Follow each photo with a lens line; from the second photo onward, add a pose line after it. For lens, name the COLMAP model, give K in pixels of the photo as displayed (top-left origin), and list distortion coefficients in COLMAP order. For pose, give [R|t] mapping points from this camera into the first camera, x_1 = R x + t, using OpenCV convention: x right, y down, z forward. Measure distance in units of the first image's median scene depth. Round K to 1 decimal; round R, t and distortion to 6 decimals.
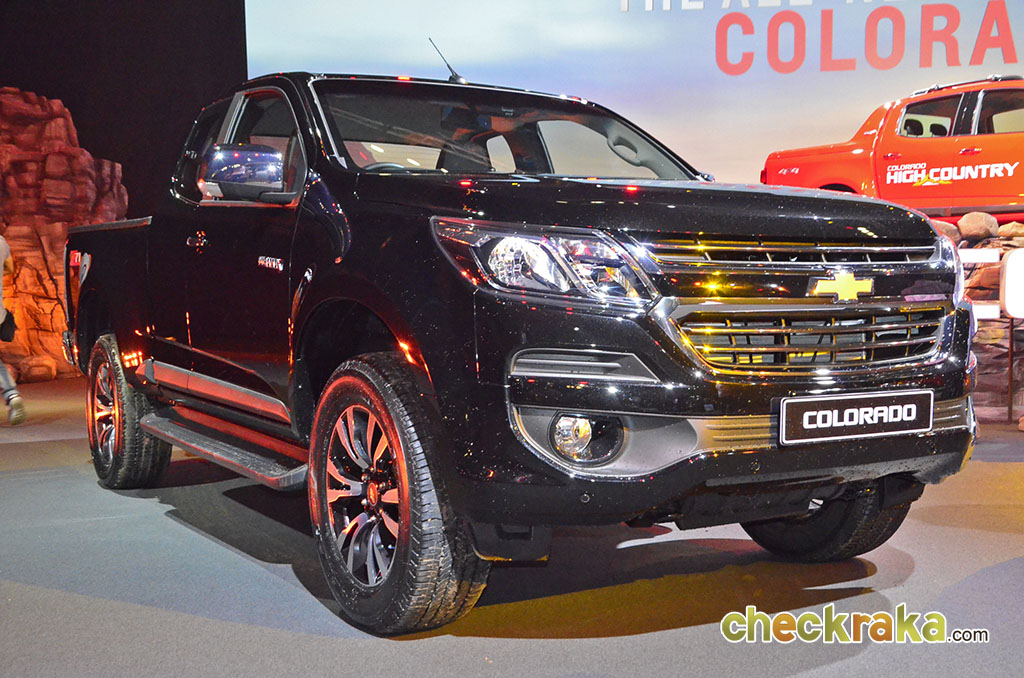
lens RADIAL K [[1261.4, 0, 512.0], [0, 1261.4, 338.3], [0, 0, 1]] dist [0.030721, 0.000000]
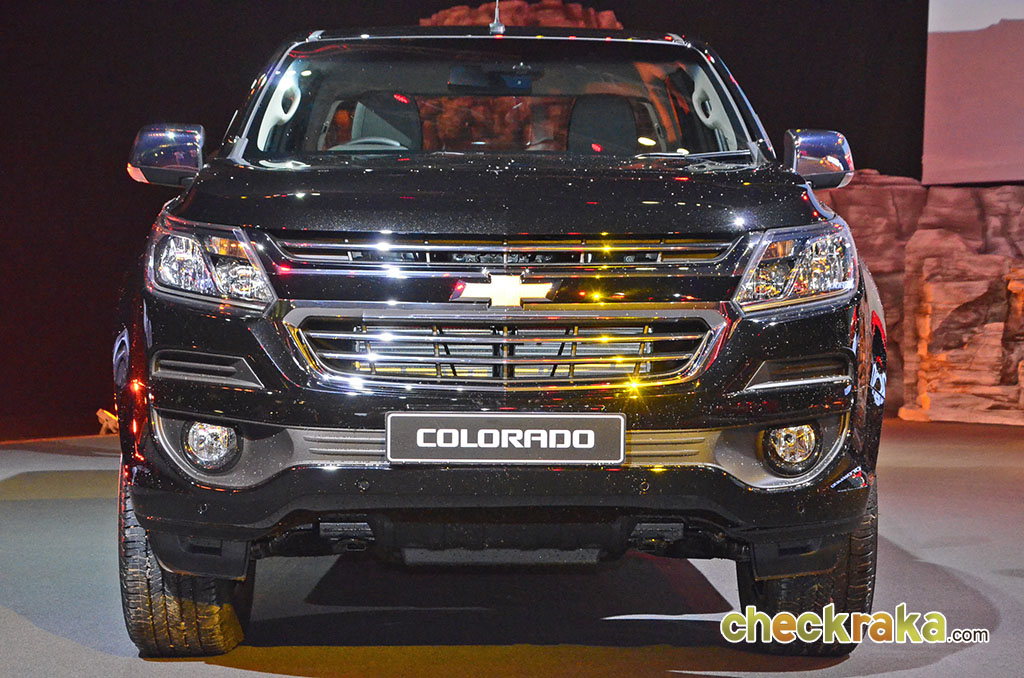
lens RADIAL K [[2110.3, 0, 512.0], [0, 2110.3, 340.2], [0, 0, 1]] dist [0.613807, 0.000000]
pose [[0.852209, 0.026508, -0.522529, 1.036698], [-0.030977, 0.999520, 0.000185, -0.007207], [0.522284, 0.016029, 0.852621, -0.251022]]
